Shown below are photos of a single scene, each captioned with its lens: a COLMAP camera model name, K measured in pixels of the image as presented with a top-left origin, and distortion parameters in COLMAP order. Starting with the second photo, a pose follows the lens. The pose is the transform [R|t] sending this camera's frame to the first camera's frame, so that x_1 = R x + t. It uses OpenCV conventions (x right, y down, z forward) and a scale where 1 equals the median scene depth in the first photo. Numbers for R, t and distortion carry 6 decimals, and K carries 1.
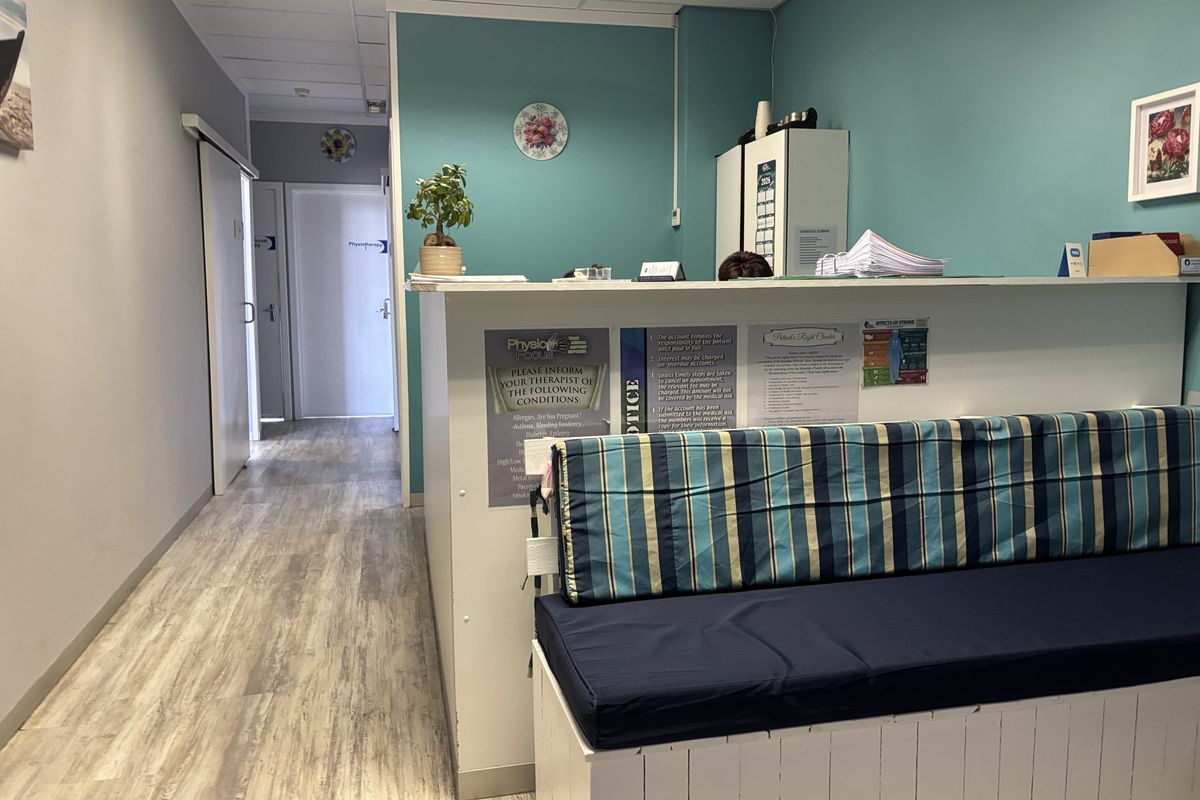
lens RADIAL K [[907.4, 0, 603.9], [0, 907.4, 391.6], [0, 0, 1]] dist [-0.000919, 0.035295]
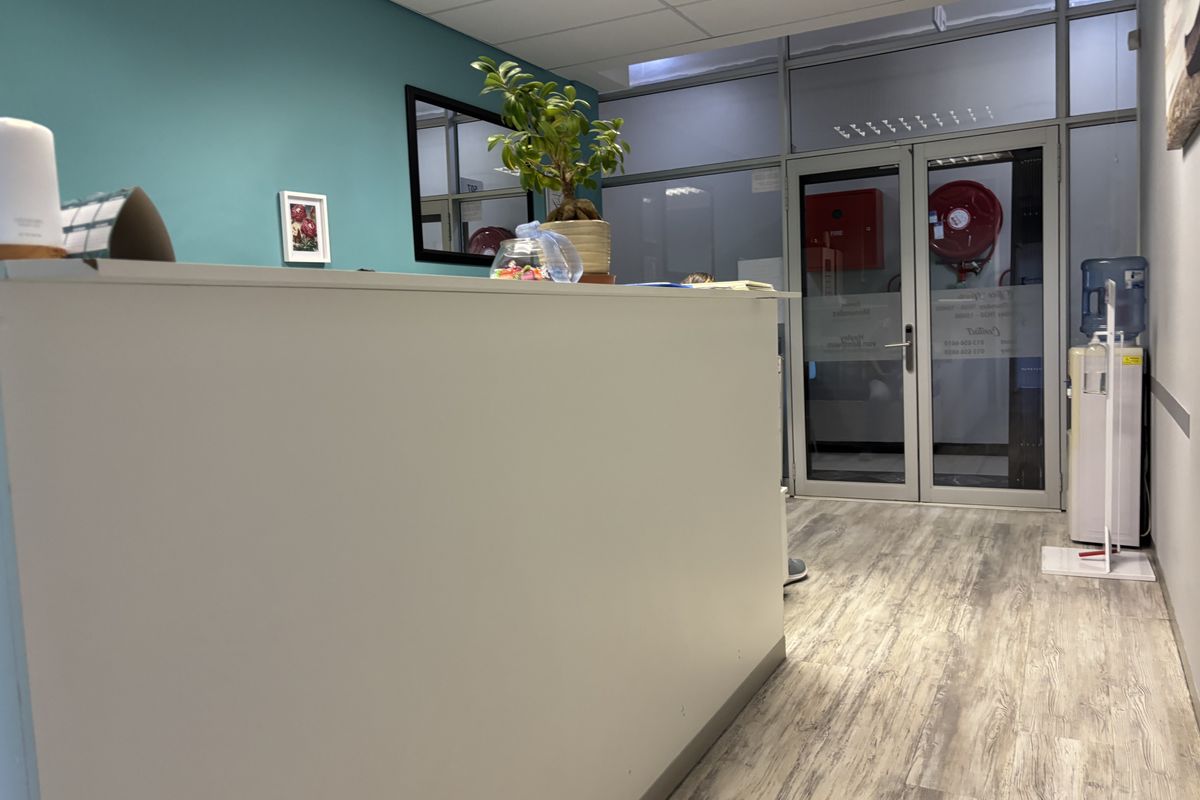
lens RADIAL K [[907.4, 0, 602.2], [0, 907.4, 401.7], [0, 0, 1]] dist [-0.000919, 0.035295]
pose [[-0.759099, -0.017856, 0.650730, -0.742550], [0.118937, 0.978993, 0.165608, -0.179183], [-0.640018, 0.203109, -0.741029, 1.863469]]
